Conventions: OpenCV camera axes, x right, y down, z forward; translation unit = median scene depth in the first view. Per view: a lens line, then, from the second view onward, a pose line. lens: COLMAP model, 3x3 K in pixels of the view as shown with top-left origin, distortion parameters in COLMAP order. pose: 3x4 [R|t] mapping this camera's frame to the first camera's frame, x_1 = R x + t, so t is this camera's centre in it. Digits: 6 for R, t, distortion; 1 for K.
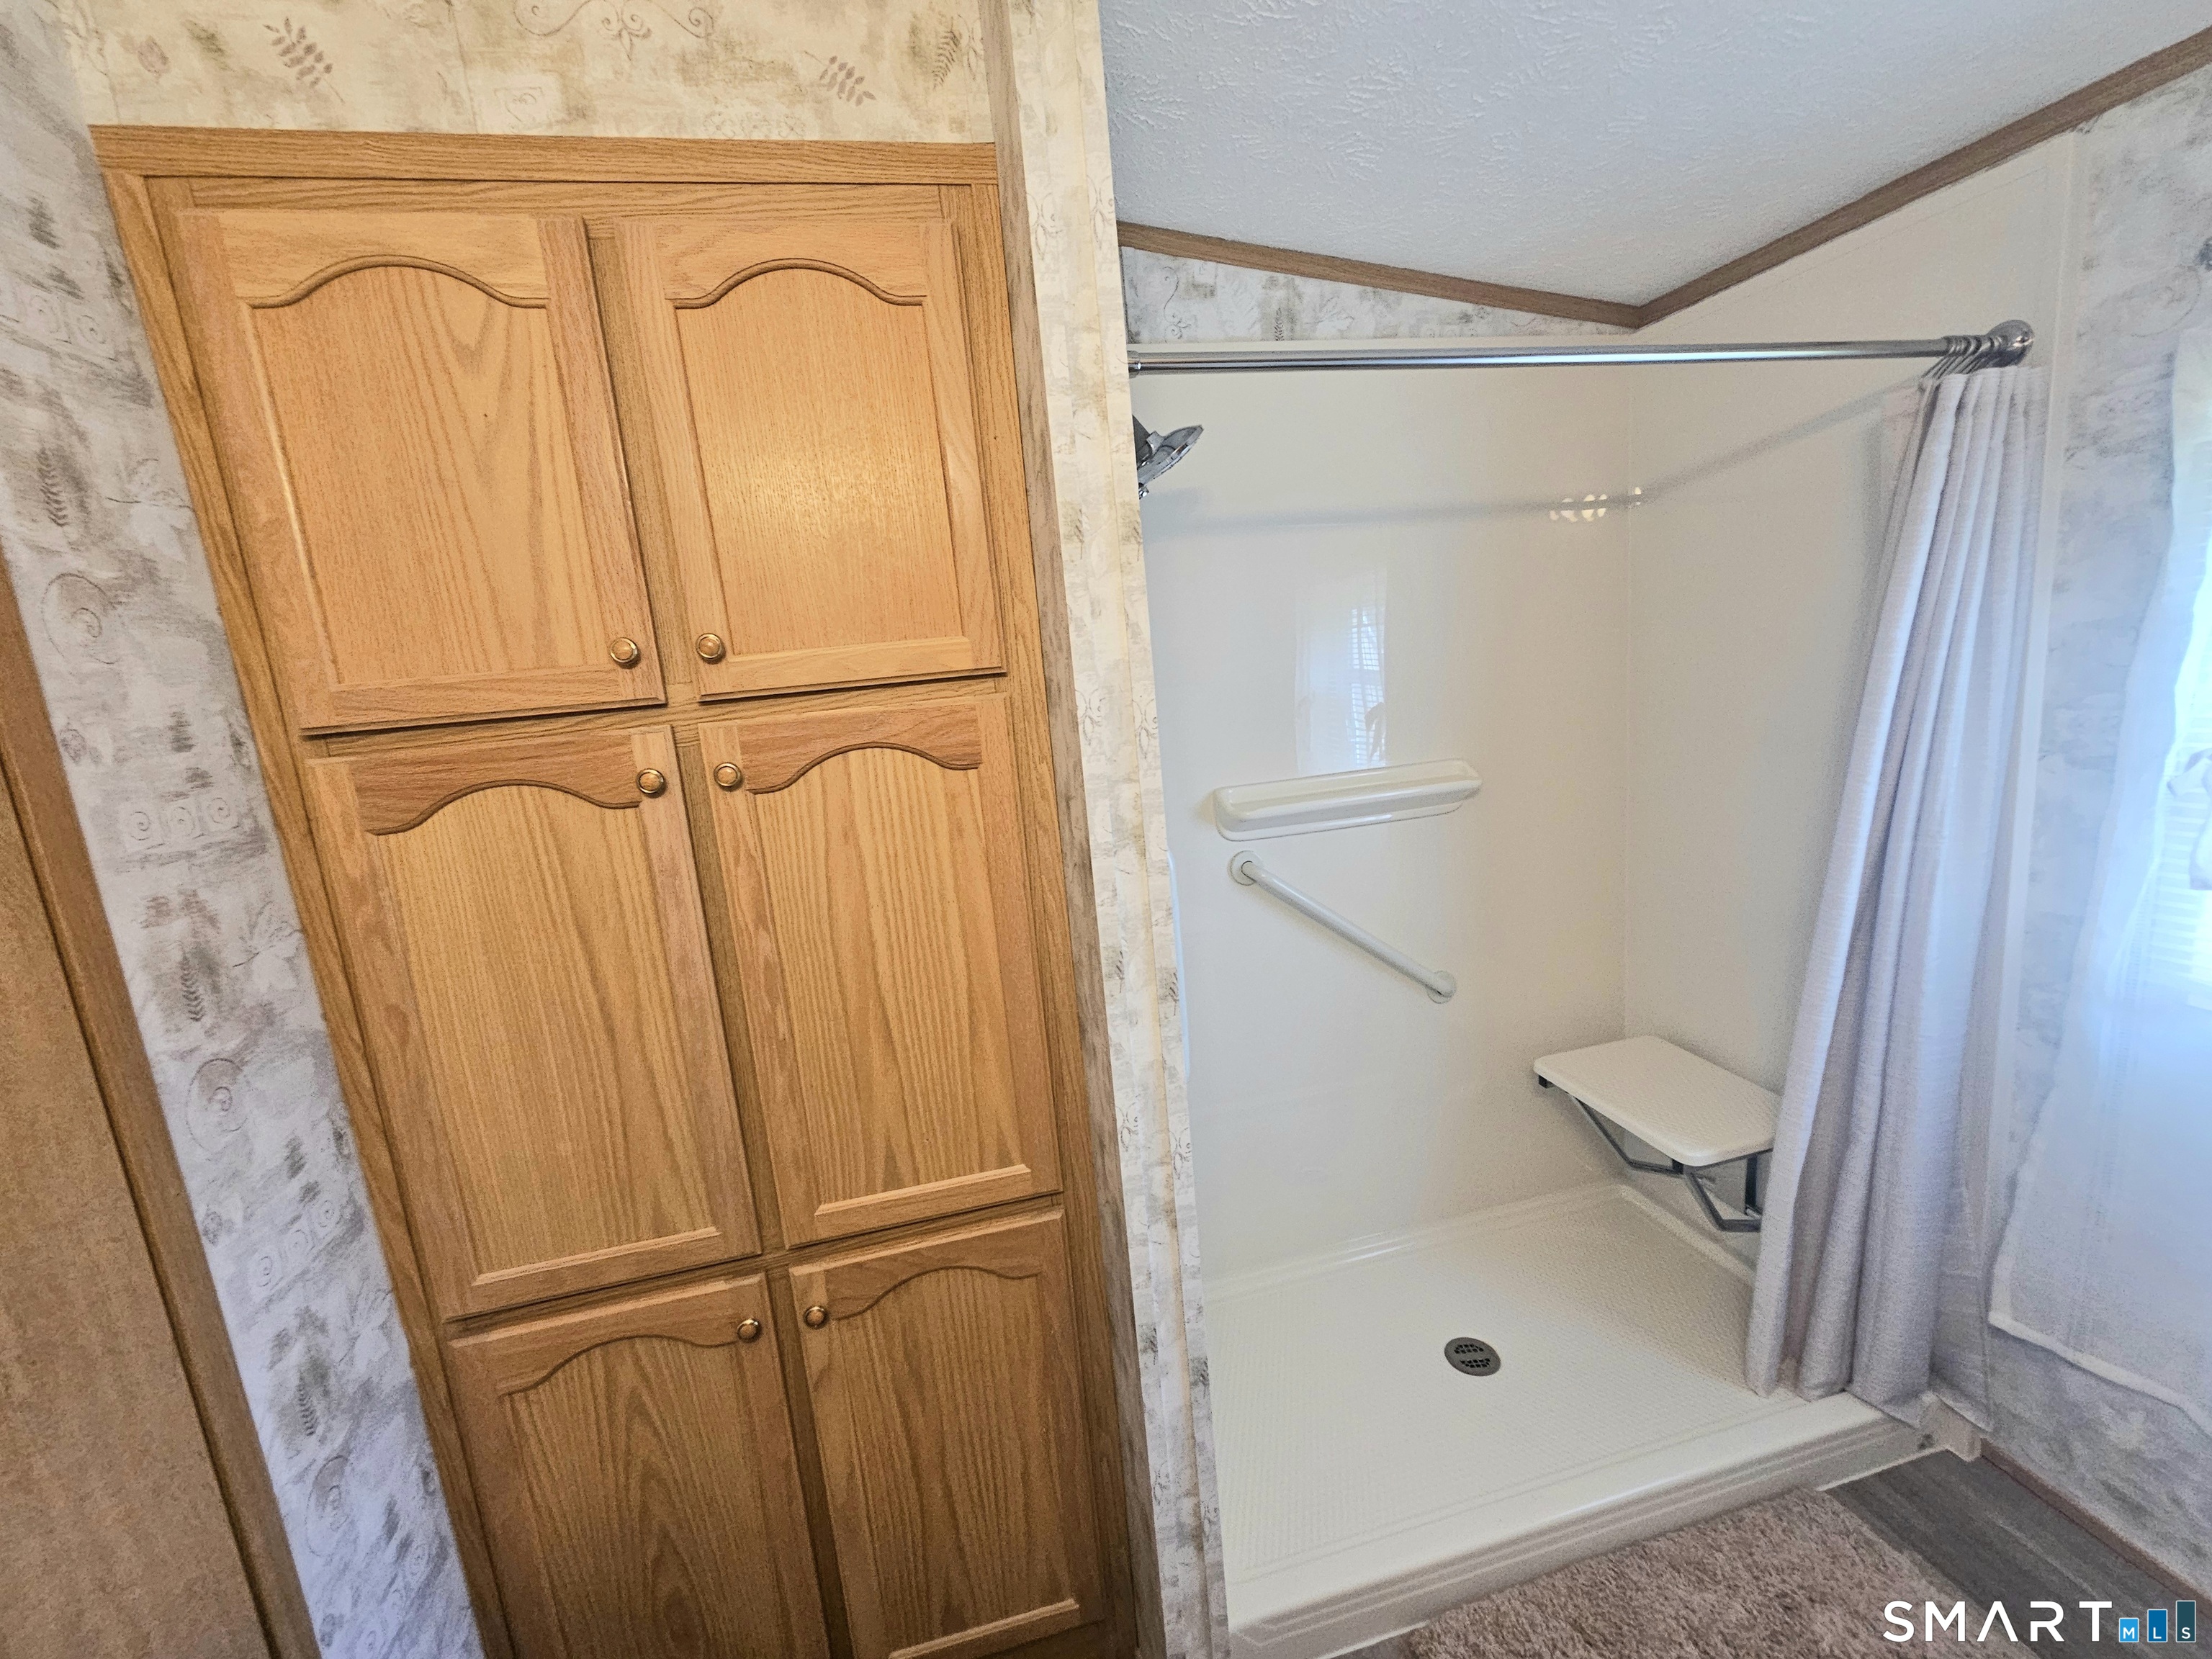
lens RADIAL K [[897.7, 0, 1094.8], [0, 897.7, 817.7], [0, 0, 1]] dist [0.002663, 0.000128]
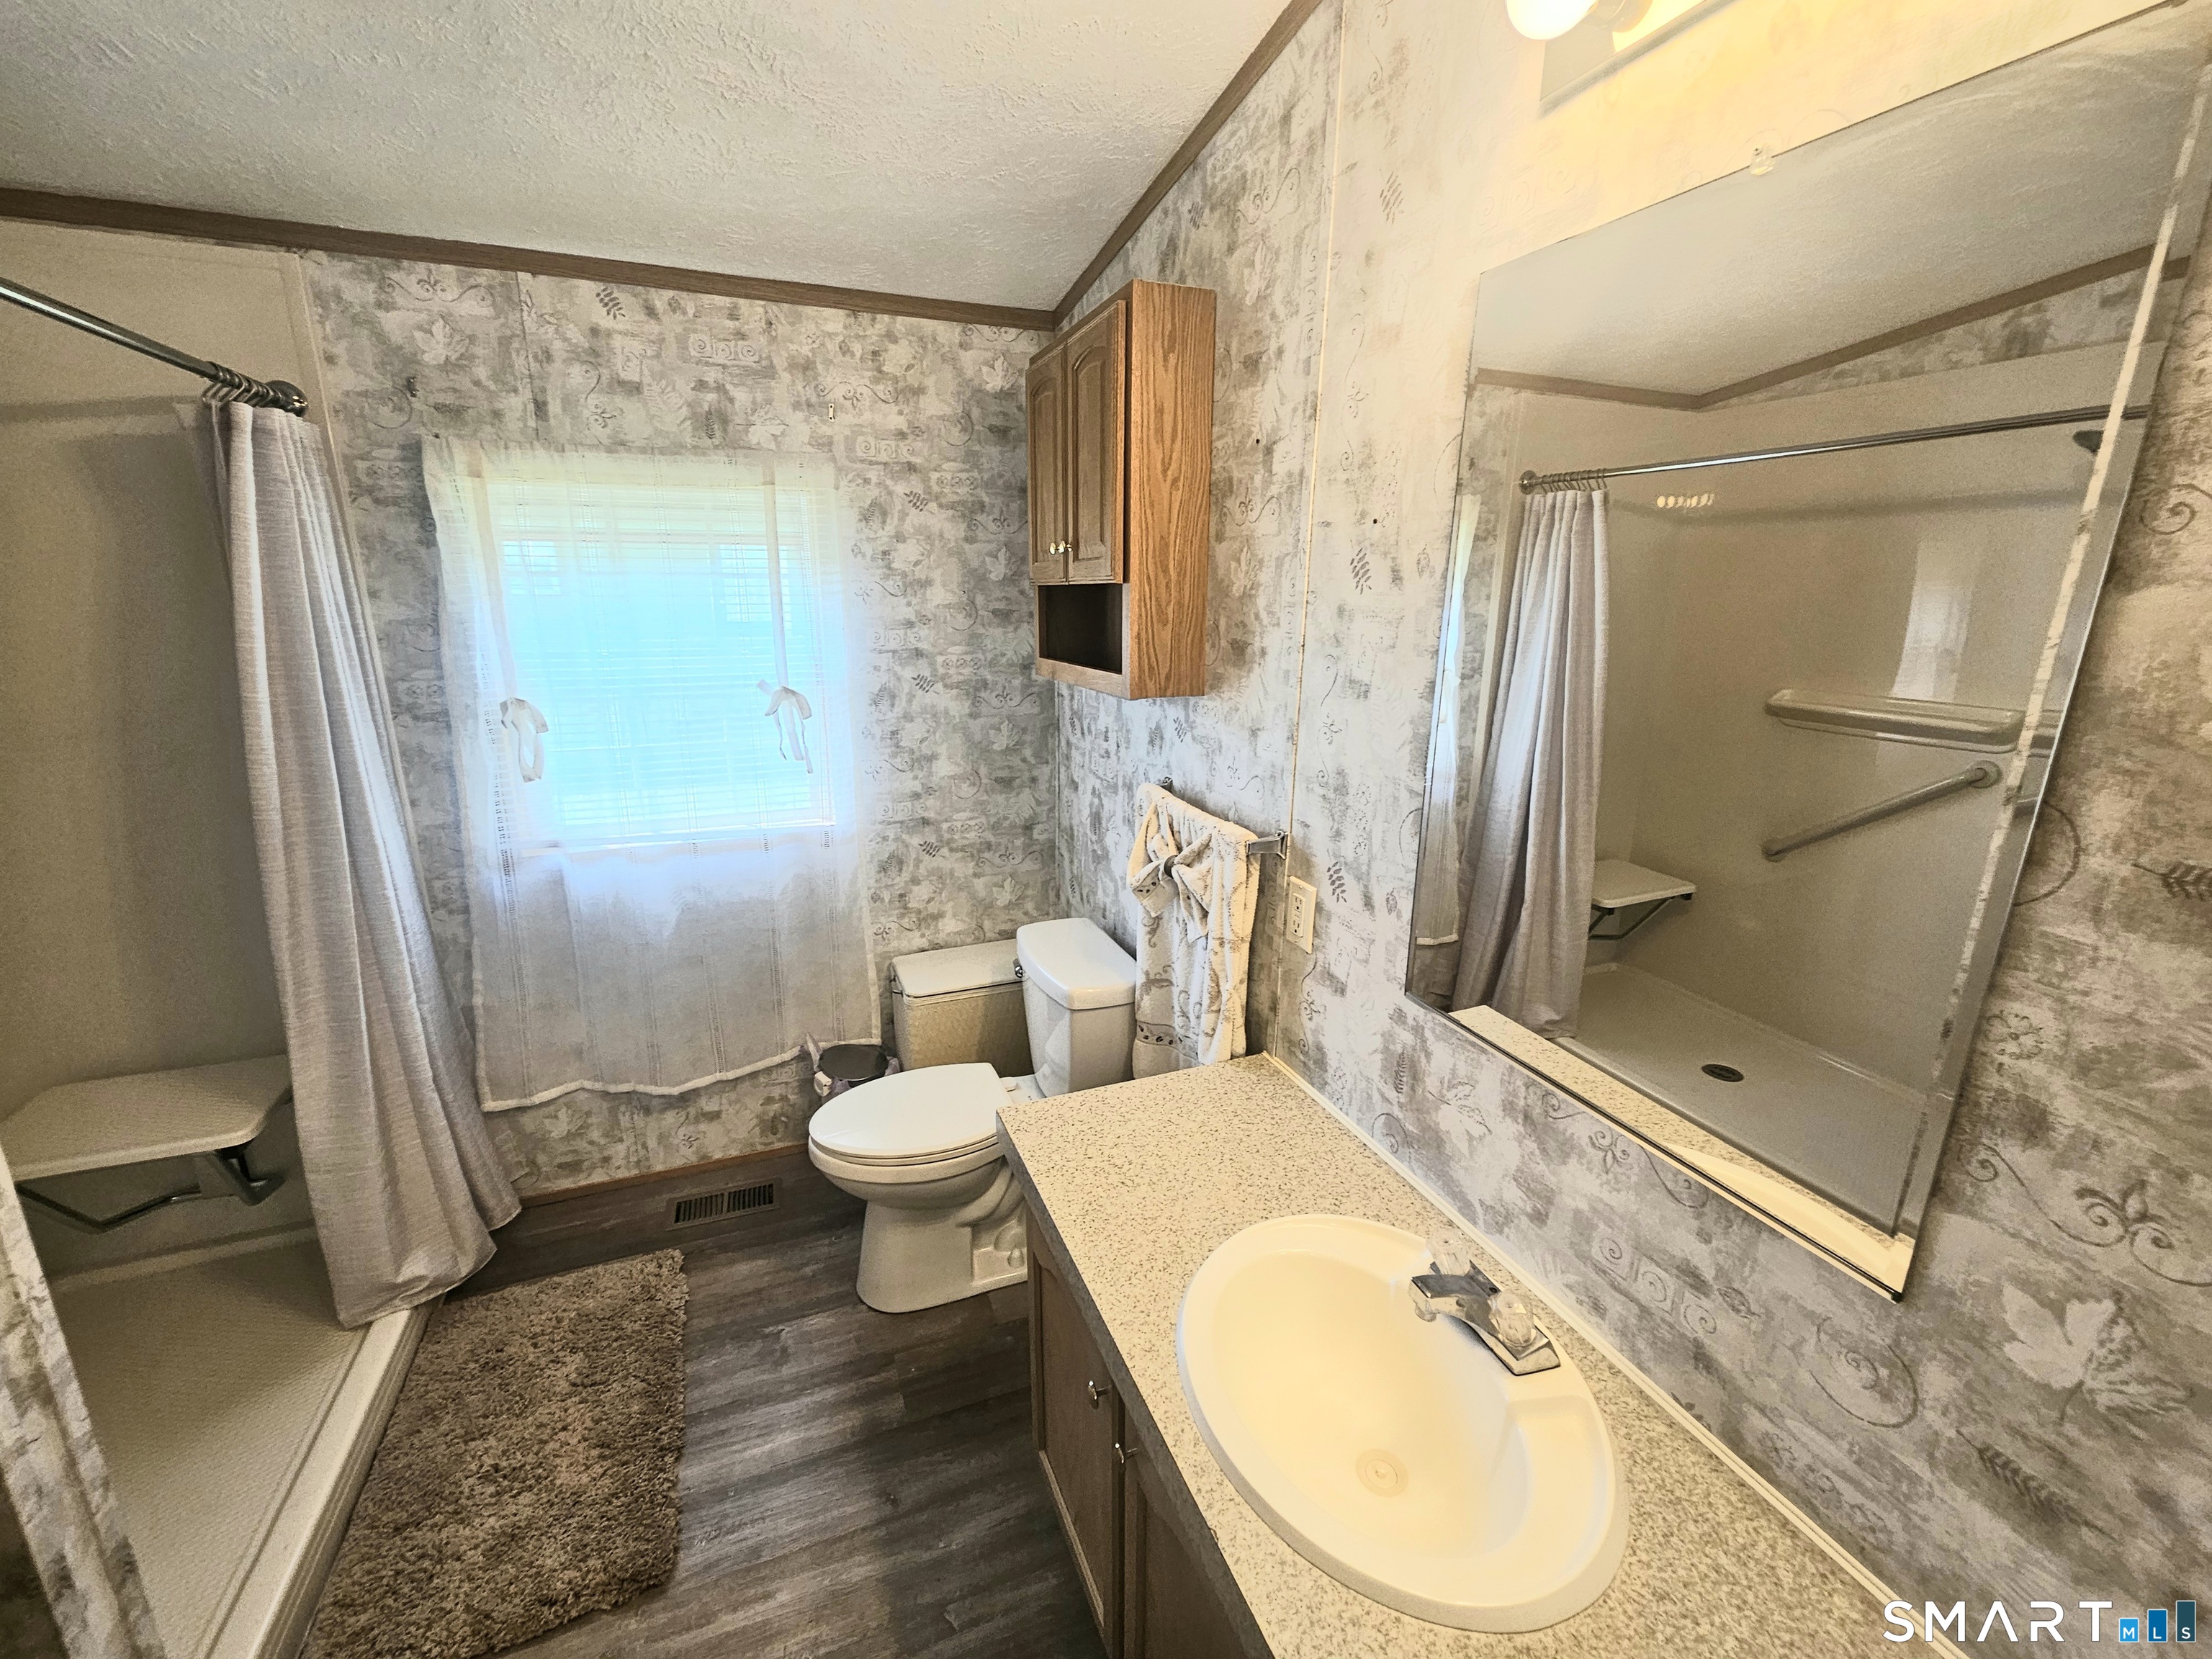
lens RADIAL K [[897.7, 0, 1094.8], [0, 897.7, 817.7], [0, 0, 1]] dist [0.002663, 0.000128]
pose [[-0.152099, -0.148667, 0.977120, -0.498471], [0.168552, 0.970239, 0.173857, 0.023722], [-0.973887, 0.191139, -0.122514, 0.154969]]
